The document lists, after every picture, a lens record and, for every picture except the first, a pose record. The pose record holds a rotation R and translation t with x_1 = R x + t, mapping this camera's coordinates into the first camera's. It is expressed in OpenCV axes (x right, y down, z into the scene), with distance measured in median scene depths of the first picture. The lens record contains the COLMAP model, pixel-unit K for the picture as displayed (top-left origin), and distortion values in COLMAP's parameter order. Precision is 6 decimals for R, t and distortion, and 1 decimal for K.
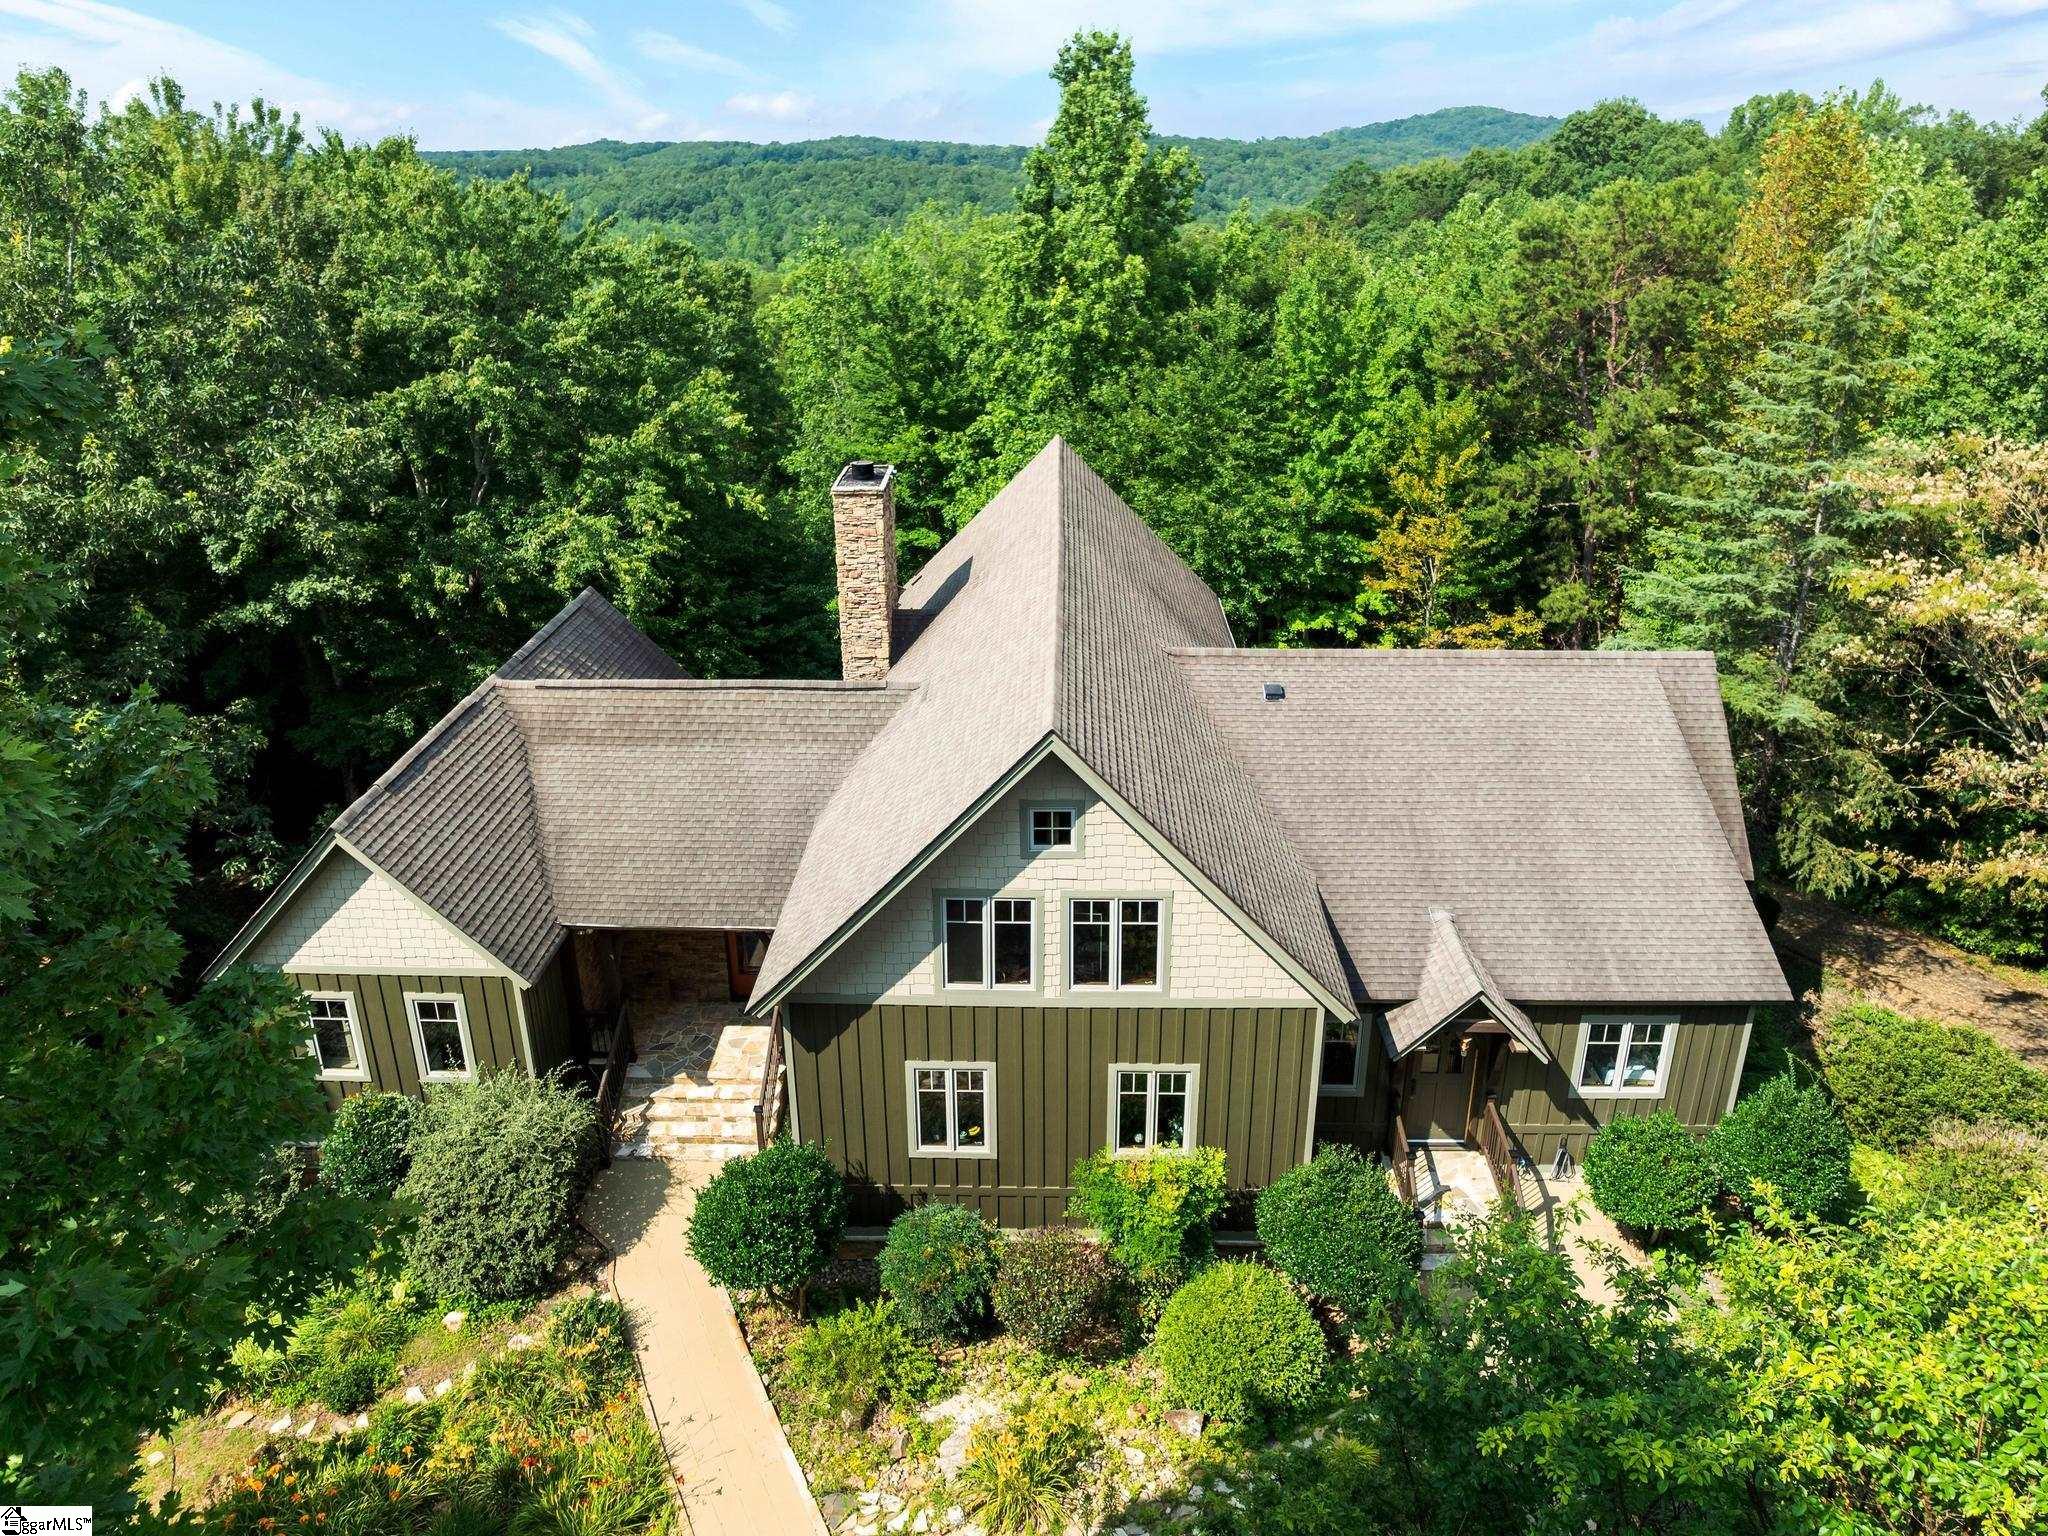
lens RADIAL K [[1461.3, 0, 1031.5], [0, 1461.3, 764.6], [0, 0, 1]] dist [-0.032985, -0.007745]
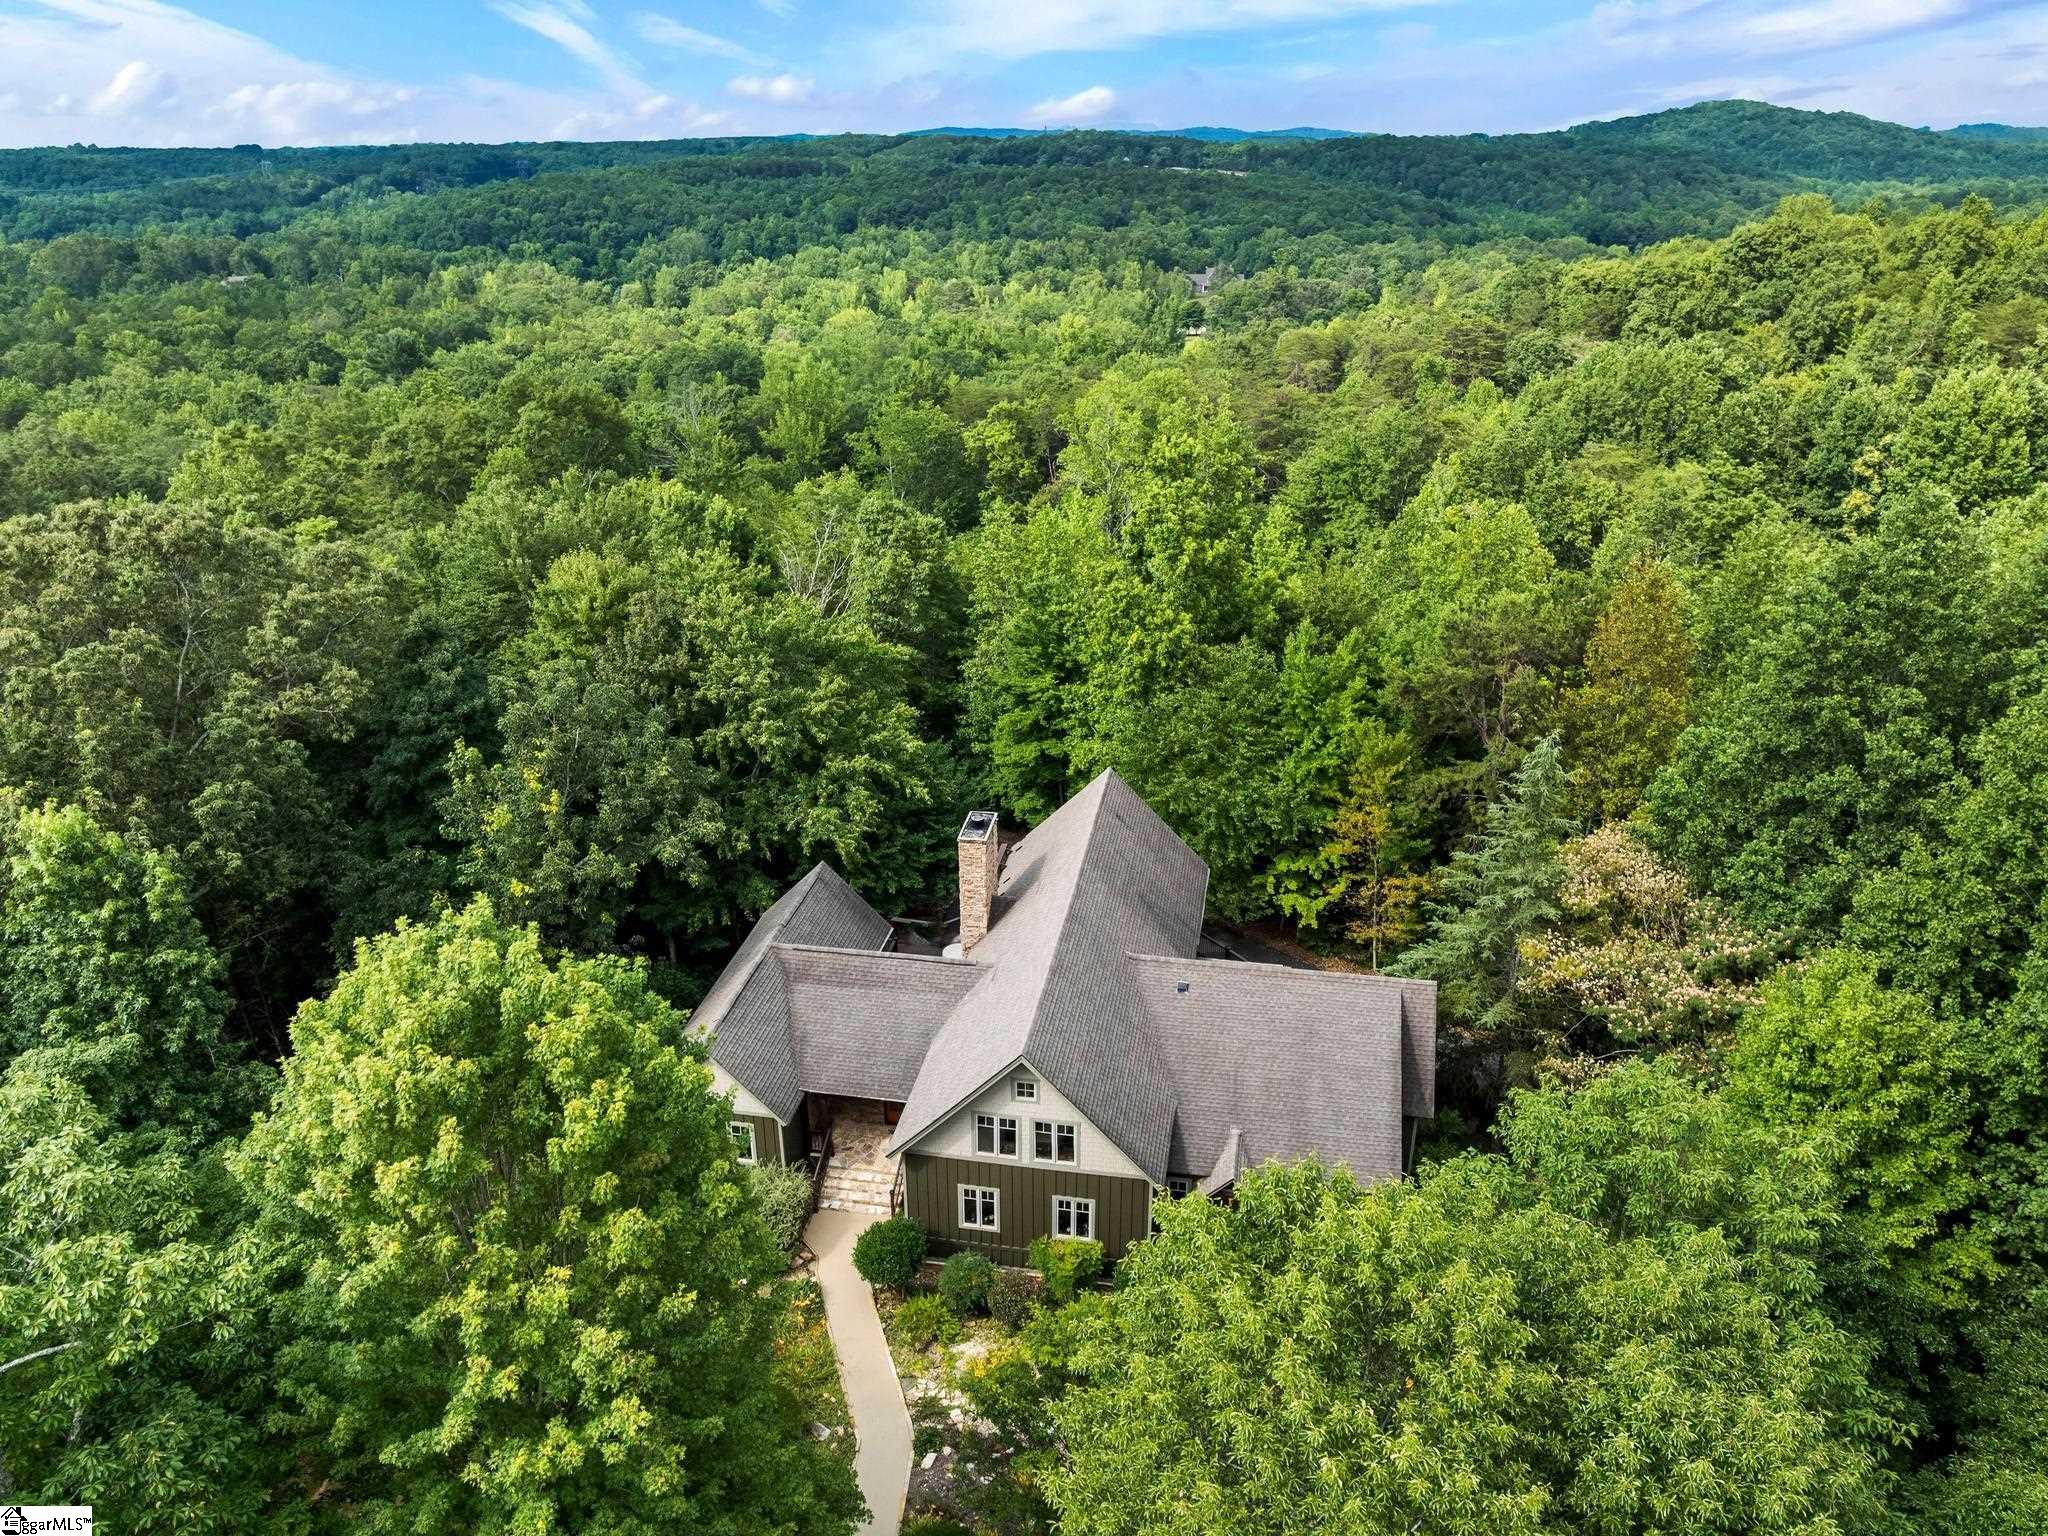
lens RADIAL K [[1464.2, 0, 1029.9], [0, 1464.2, 774.2], [0, 0, 1]] dist [-0.037149, -0.000921]
pose [[0.988504, 0.061013, -0.138335, 0.261587], [-0.058100, 0.997998, 0.025005, -0.429885], [0.139583, -0.016680, 0.990070, -1.026167]]
